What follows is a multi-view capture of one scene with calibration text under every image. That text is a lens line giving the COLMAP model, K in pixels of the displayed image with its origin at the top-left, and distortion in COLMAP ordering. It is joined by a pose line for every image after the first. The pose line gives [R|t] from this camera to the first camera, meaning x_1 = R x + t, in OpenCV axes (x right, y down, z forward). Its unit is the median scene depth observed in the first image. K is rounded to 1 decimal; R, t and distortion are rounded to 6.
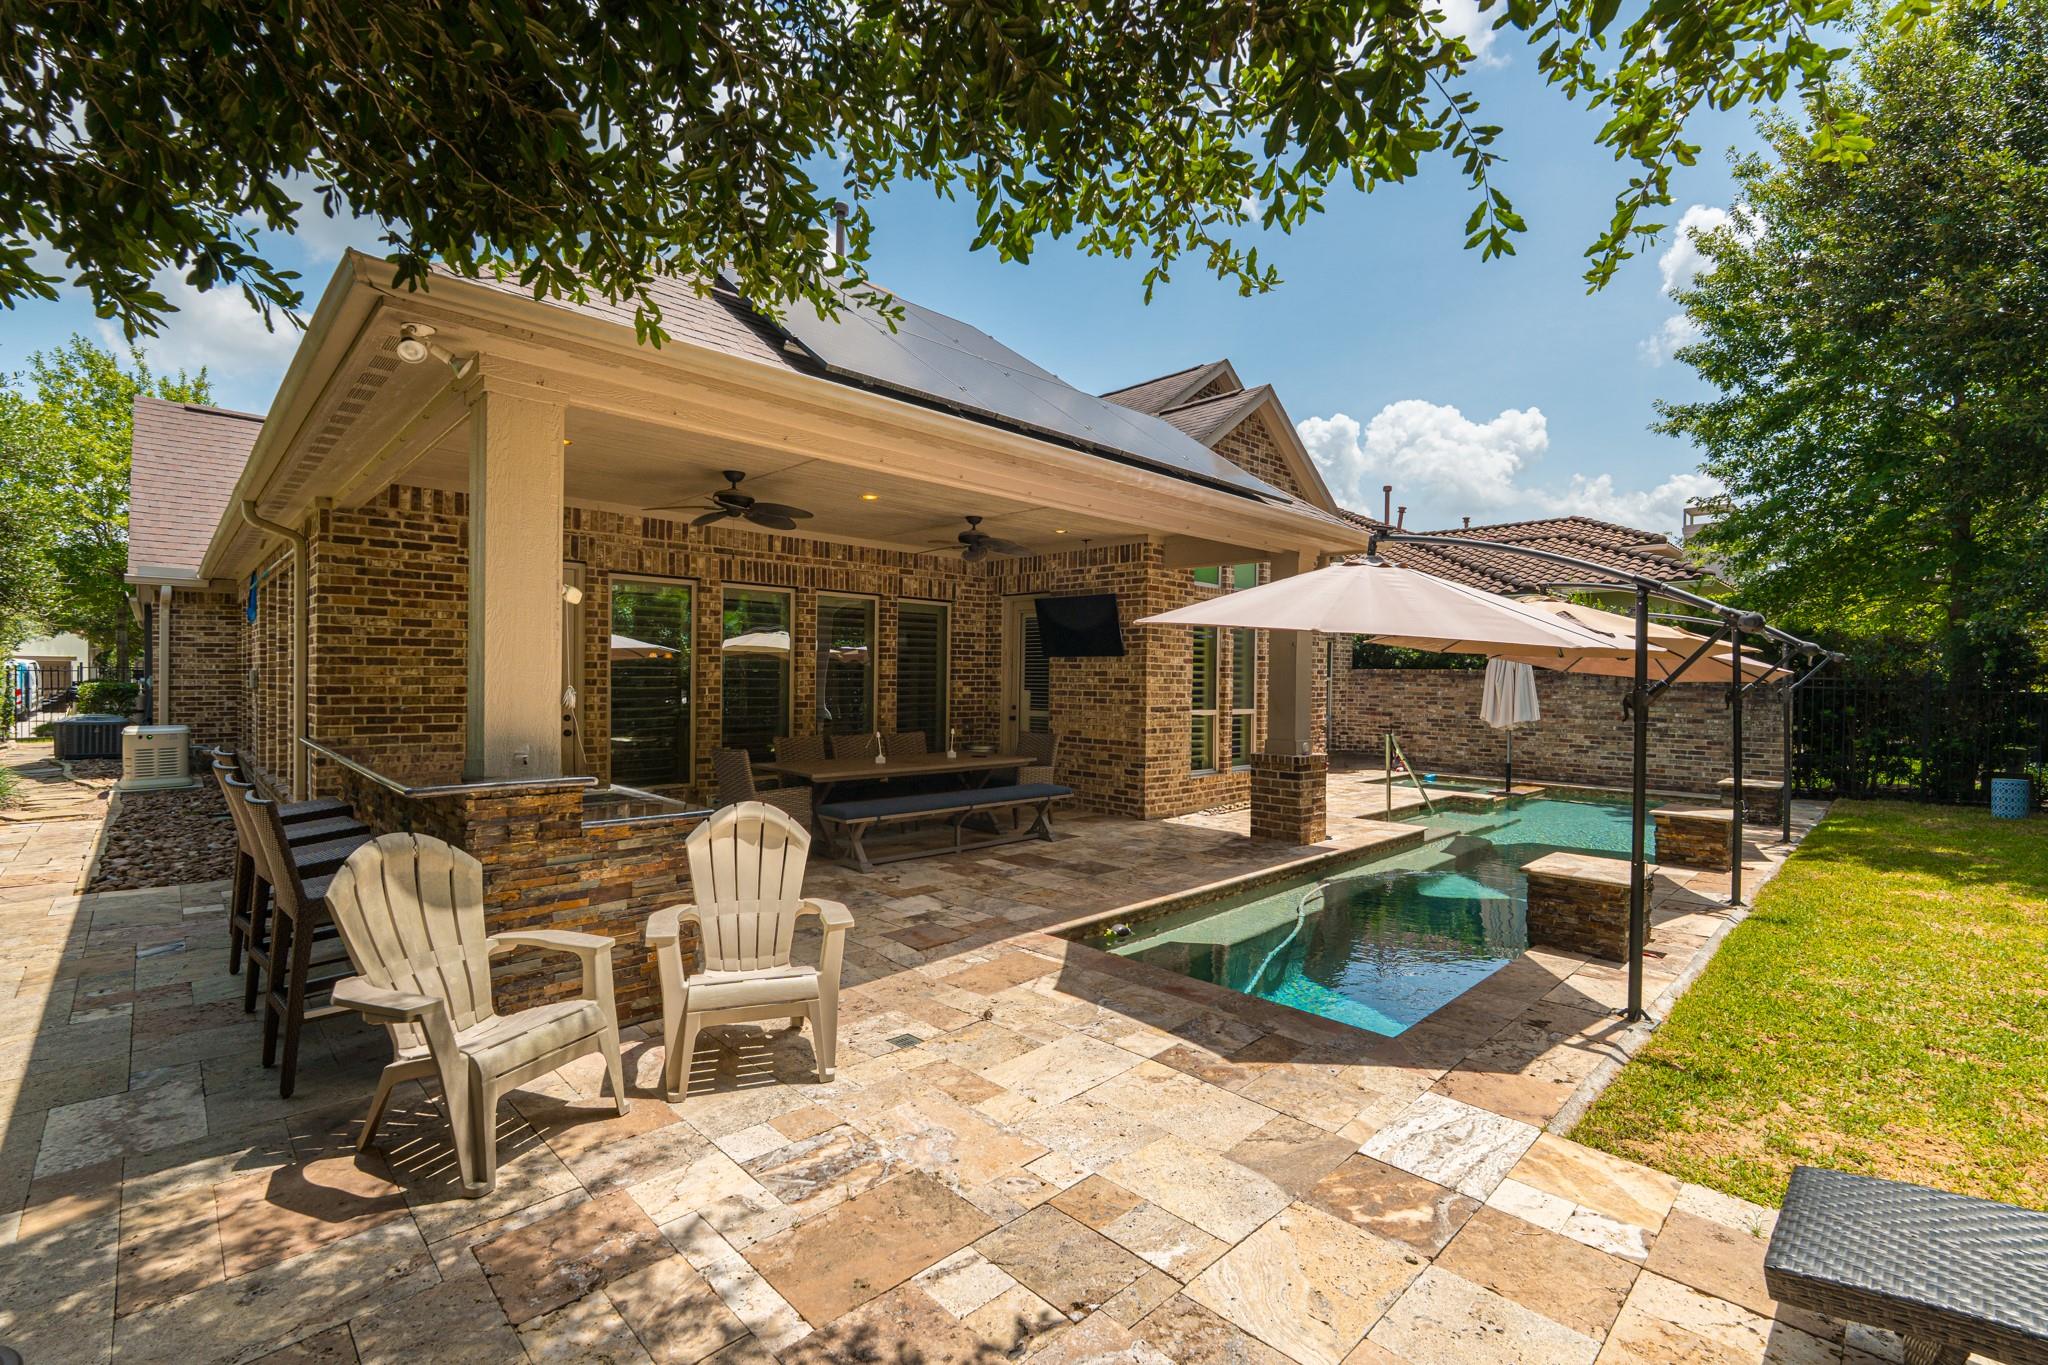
lens RADIAL K [[915.8, 0, 1024.6], [0, 915.8, 677.9], [0, 0, 1]] dist [-0.001996, -0.000333]
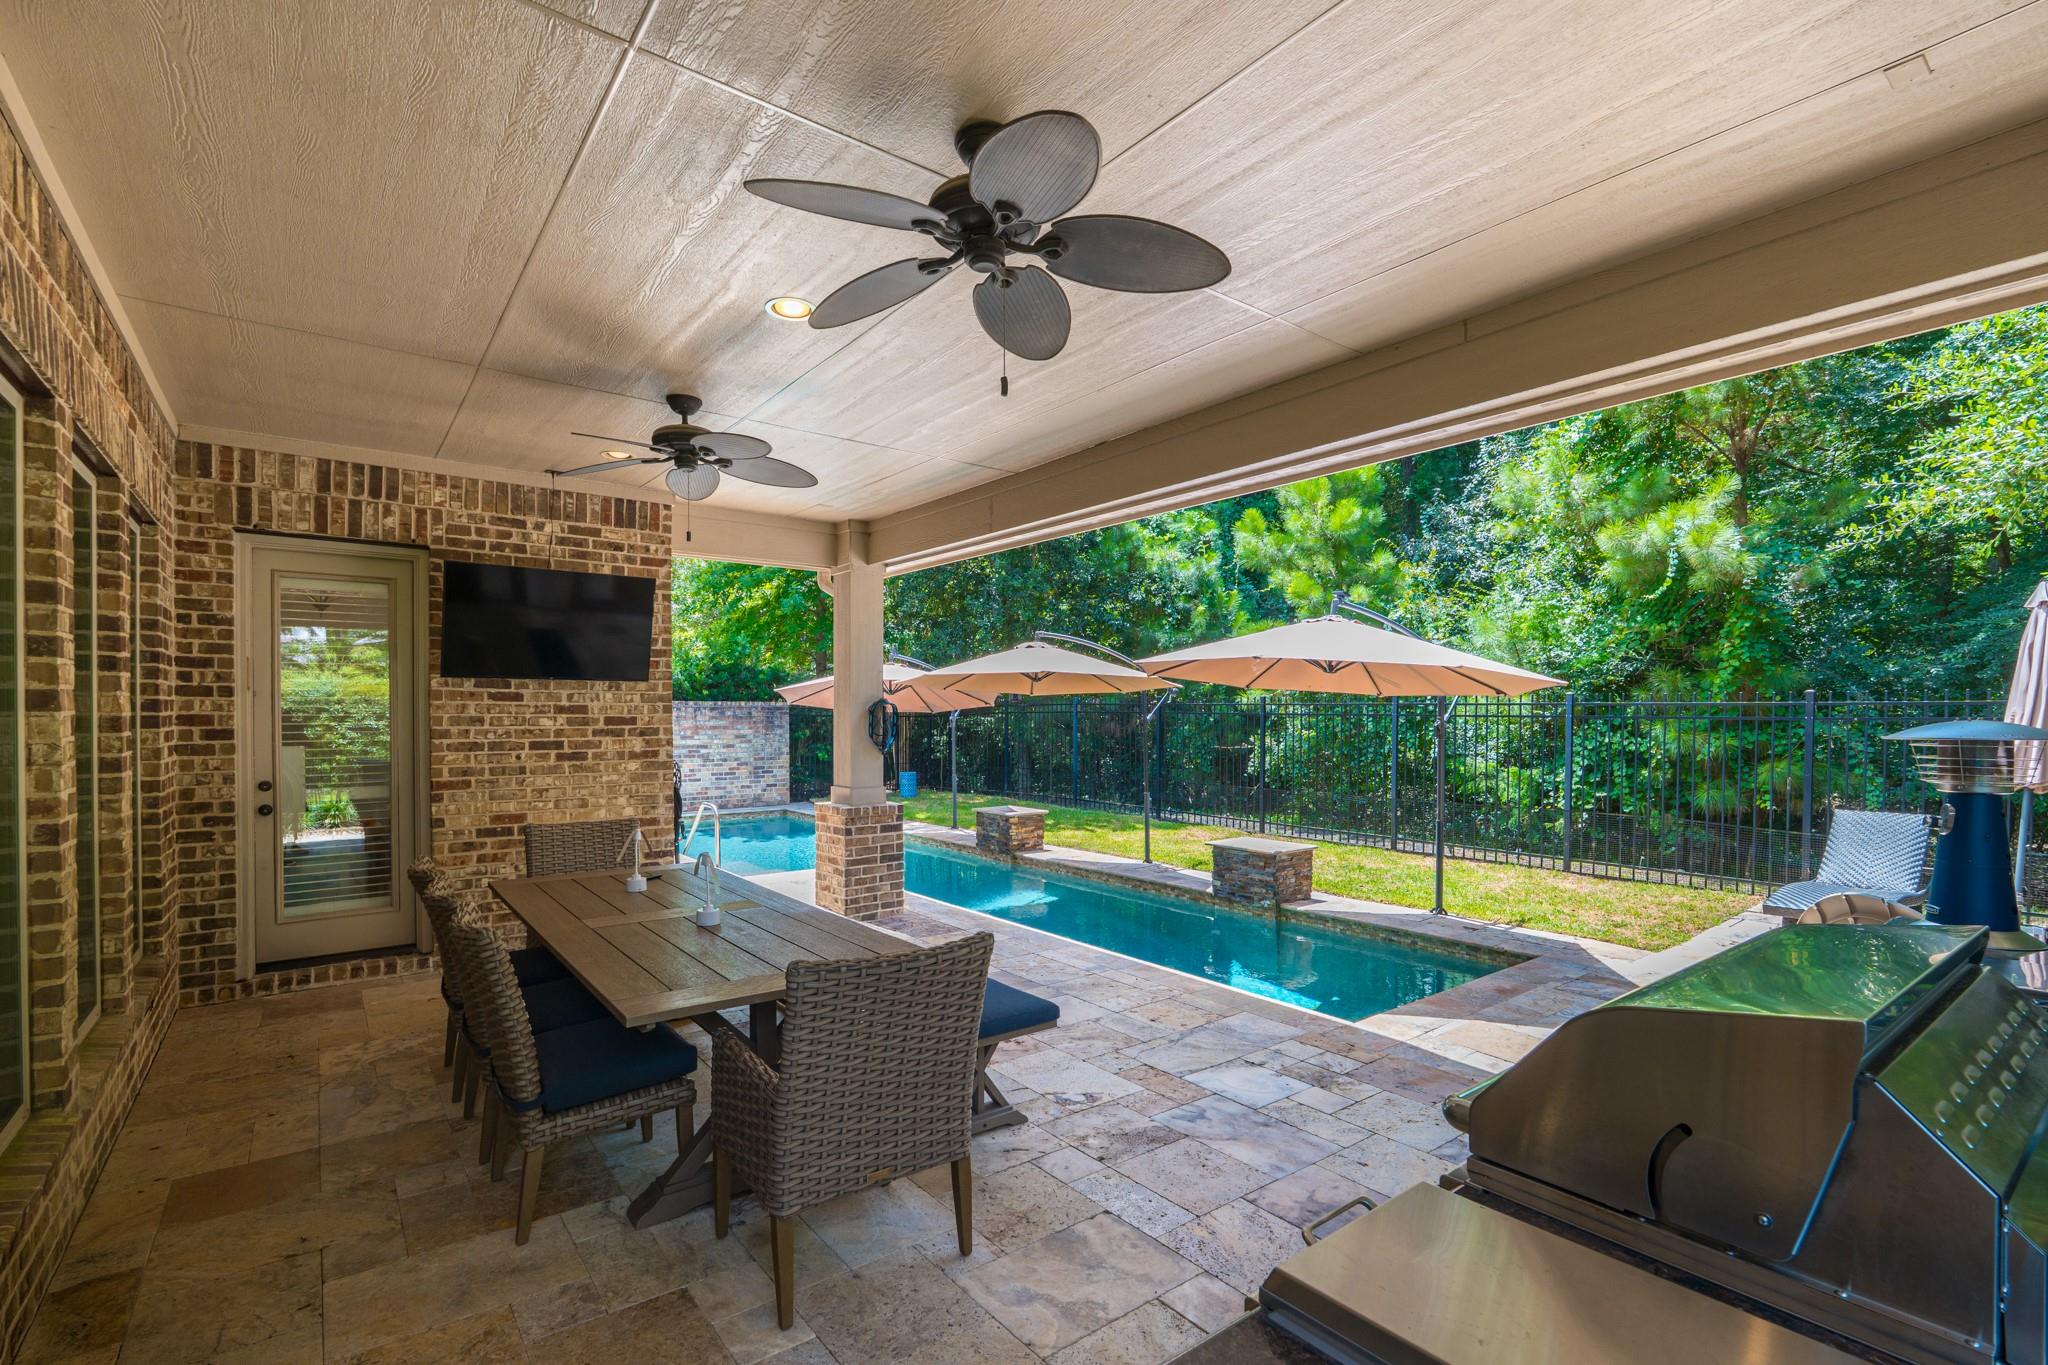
lens RADIAL K [[915.8, 0, 1005.2], [0, 915.8, 717.9], [0, 0, 1]] dist [-0.001996, -0.000333]
pose [[0.122886, -0.017410, 0.992268, -0.528677], [0.002649, 0.999848, 0.017215, -0.009933], [-0.992417, 0.000513, 0.122913, 0.757866]]
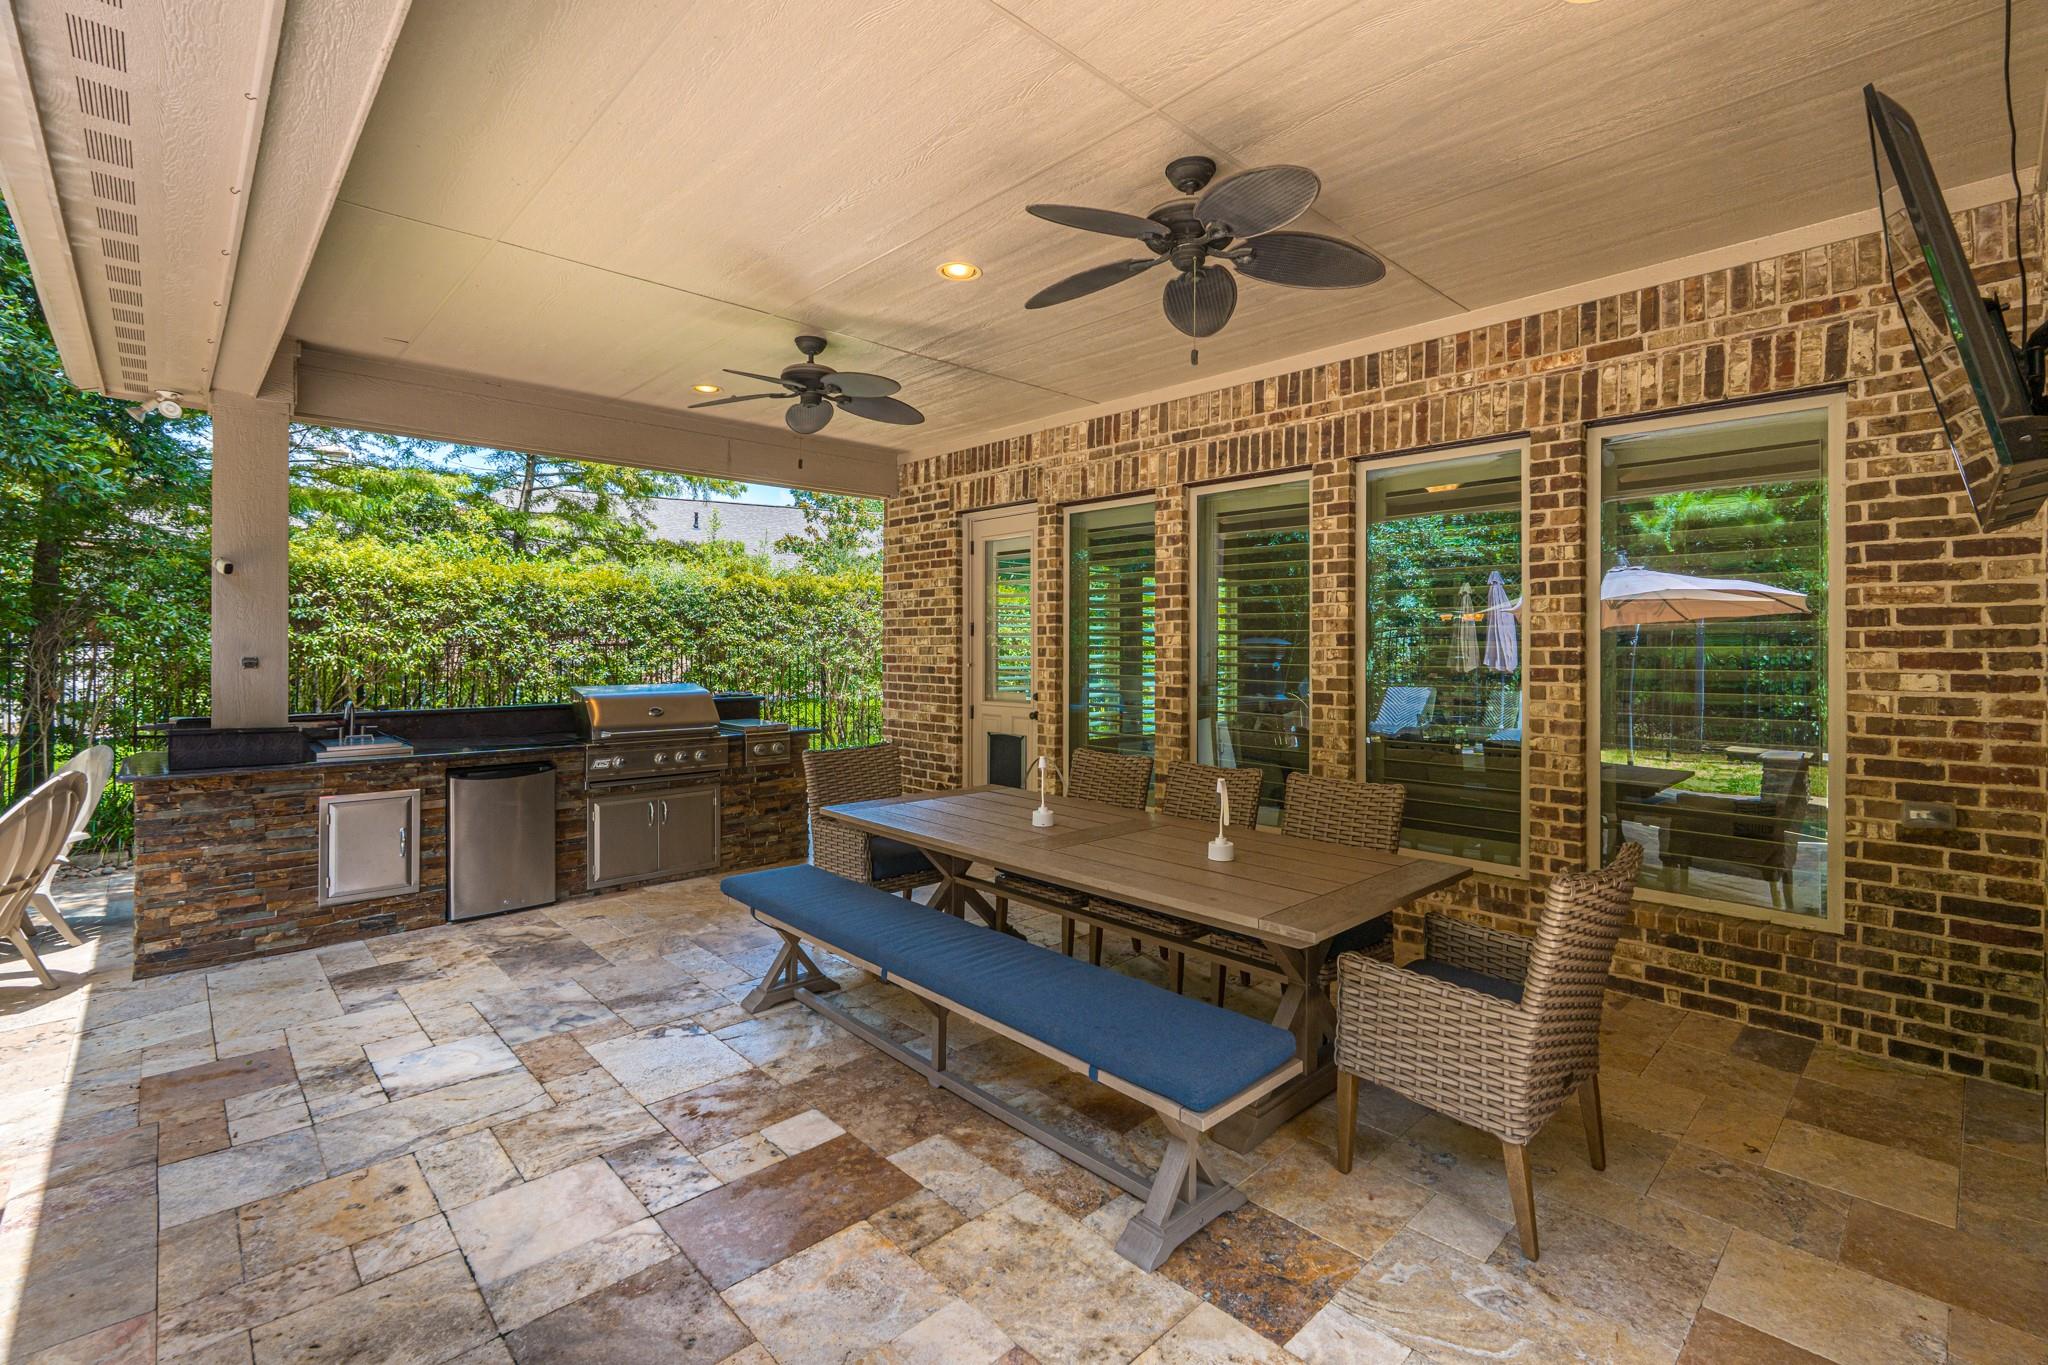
lens RADIAL K [[915.8, 0, 1034.6], [0, 915.8, 653.1], [0, 0, 1]] dist [-0.001996, -0.000333]
pose [[-0.015891, -0.003629, -0.999867, 0.284066], [-0.004535, 0.999983, -0.003558, 0.007531], [0.999863, 0.004478, -0.015907, 0.939017]]
